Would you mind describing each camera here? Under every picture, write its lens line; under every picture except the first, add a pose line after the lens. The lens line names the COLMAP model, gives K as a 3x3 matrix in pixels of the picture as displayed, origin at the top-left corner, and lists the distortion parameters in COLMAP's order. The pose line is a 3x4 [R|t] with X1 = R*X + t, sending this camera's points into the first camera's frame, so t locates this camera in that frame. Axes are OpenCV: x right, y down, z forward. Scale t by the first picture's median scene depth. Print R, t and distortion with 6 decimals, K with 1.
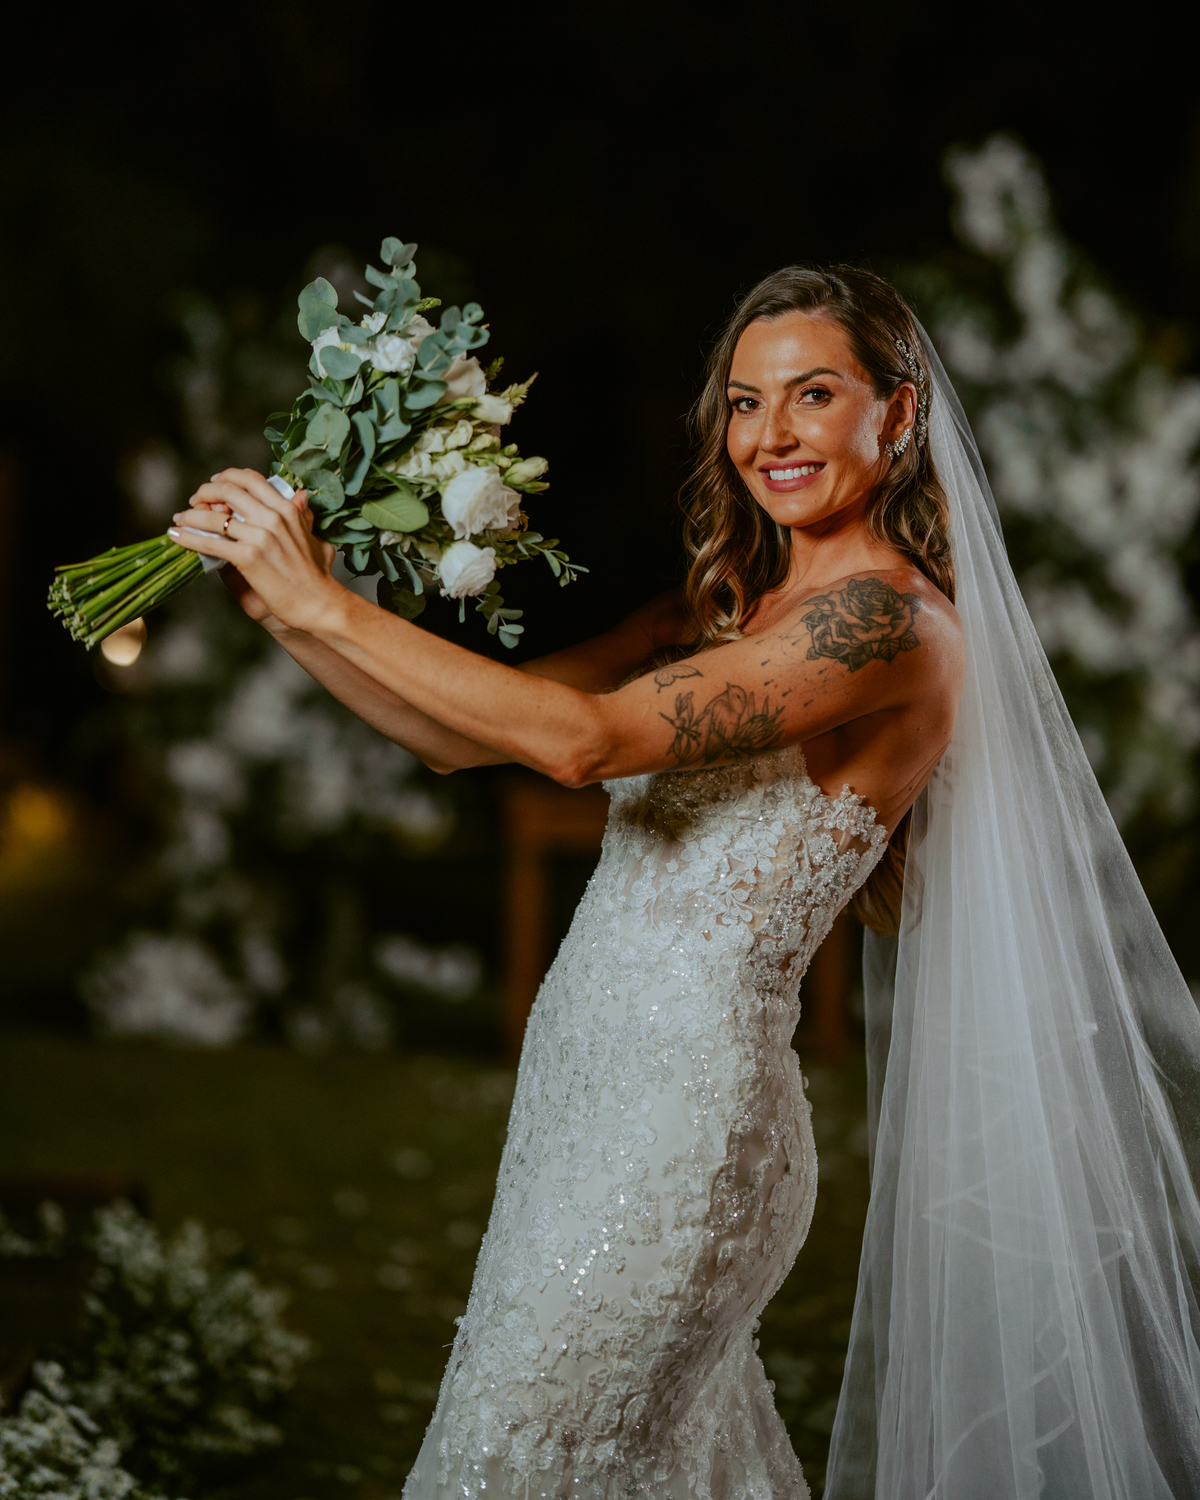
lens RADIAL K [[4158.9, 0, 603.8], [0, 4158.9, 571.7], [0, 0, 1]] dist [0.682709, -0.679301]
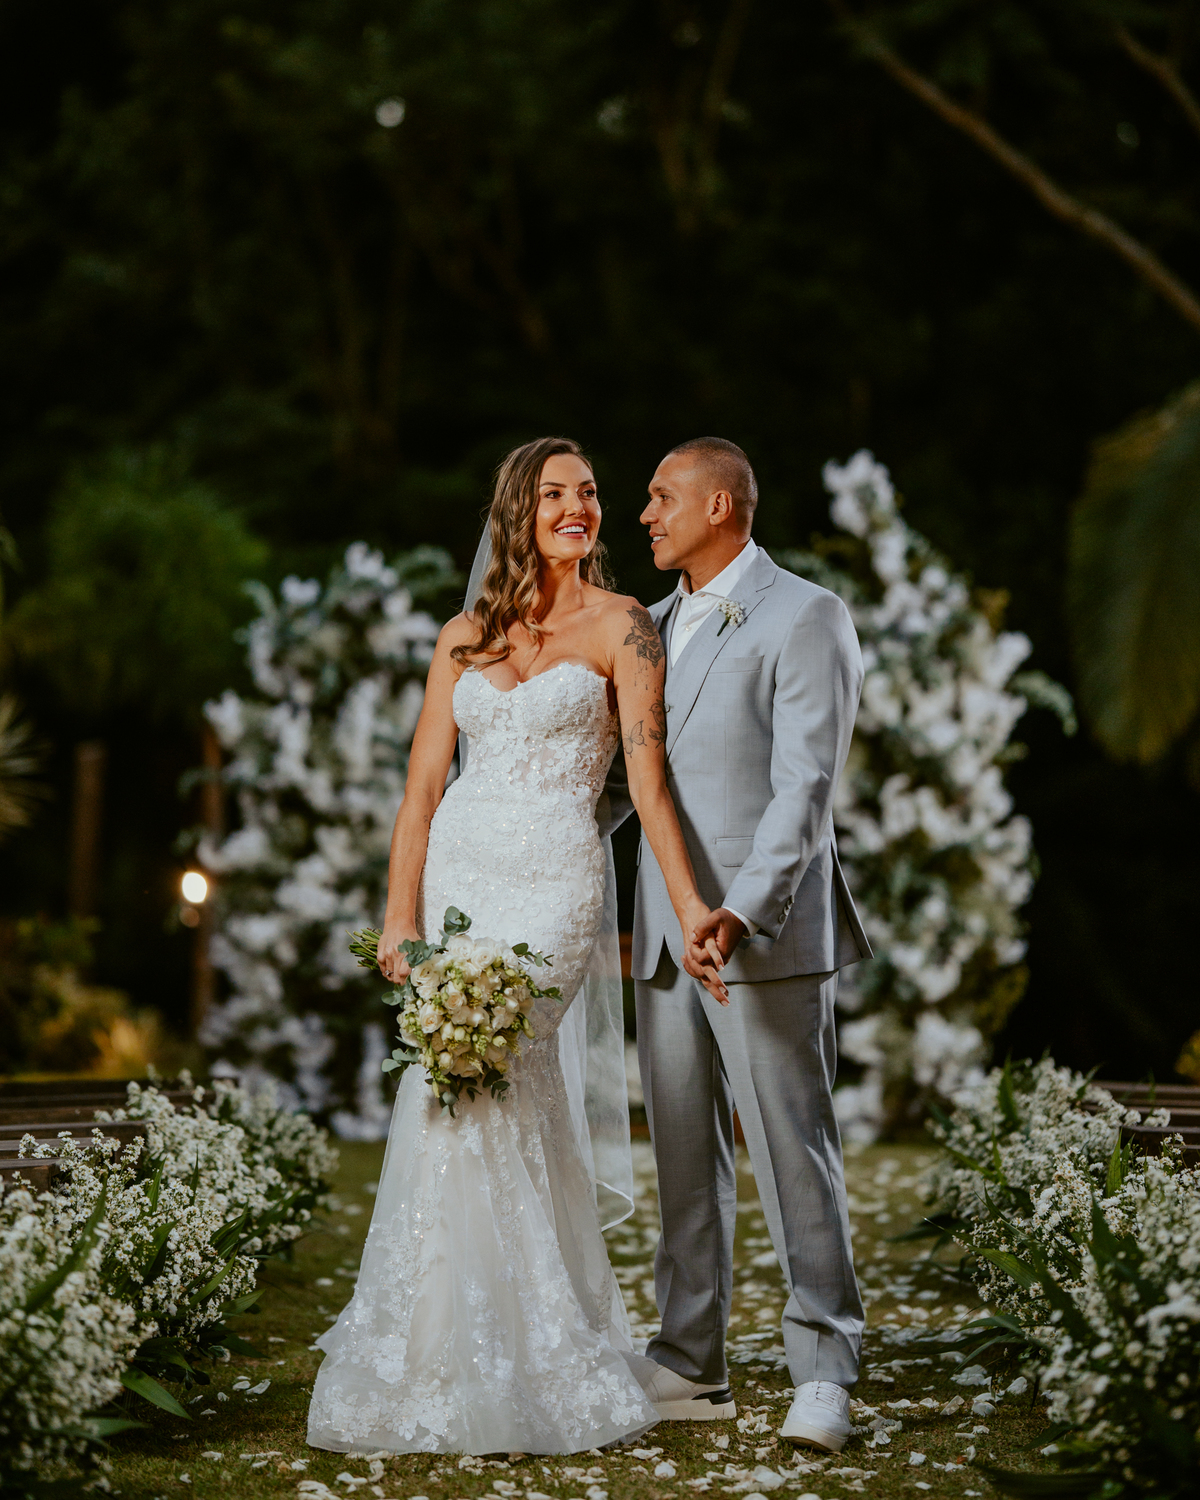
lens RADIAL K [[4333.9, 0, 600.7], [0, 4333.9, 567.6], [0, 0, 1]] dist [0.622550, 0.911836]
pose [[0.999686, -0.020274, -0.014715, 0.032150], [0.018918, 0.996024, -0.087056, 0.053215], [0.016421, 0.086751, 0.996095, -0.376702]]
